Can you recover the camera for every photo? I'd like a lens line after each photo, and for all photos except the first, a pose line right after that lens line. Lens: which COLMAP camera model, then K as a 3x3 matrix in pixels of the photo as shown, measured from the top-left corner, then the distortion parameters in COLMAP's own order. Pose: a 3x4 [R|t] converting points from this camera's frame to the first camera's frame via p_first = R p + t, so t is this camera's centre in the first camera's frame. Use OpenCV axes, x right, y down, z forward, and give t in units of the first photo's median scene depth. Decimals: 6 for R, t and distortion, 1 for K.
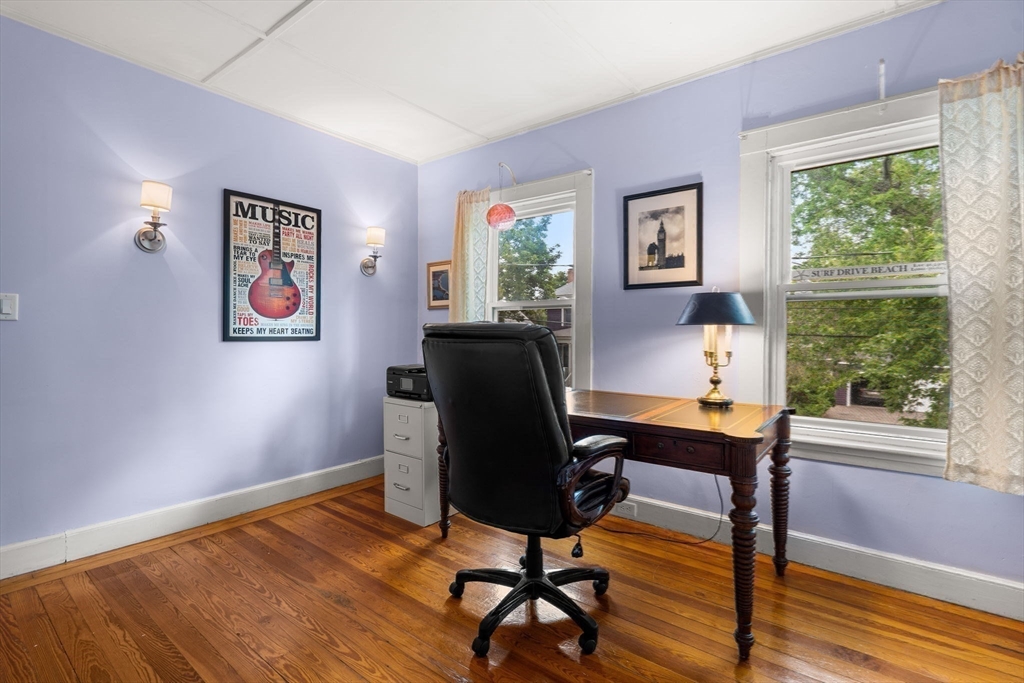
lens RADIAL K [[476.7, 0, 508.0], [0, 476.7, 336.0], [0, 0, 1]] dist [0.004835, 0.000806]
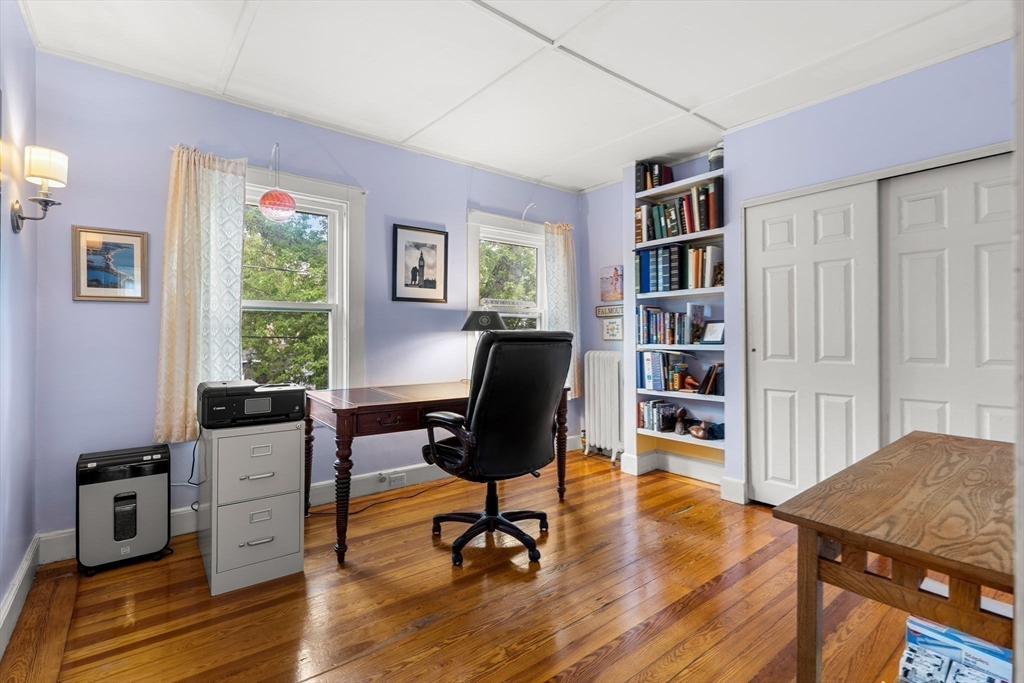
lens RADIAL K [[476.7, 0, 507.5], [0, 476.7, 336.5], [0, 0, 1]] dist [0.004835, 0.000806]
pose [[0.238108, -0.007425, 0.971210, -0.899318], [0.010006, 0.999936, 0.005191, -0.010191], [-0.971187, 0.008481, 0.238168, 0.450312]]
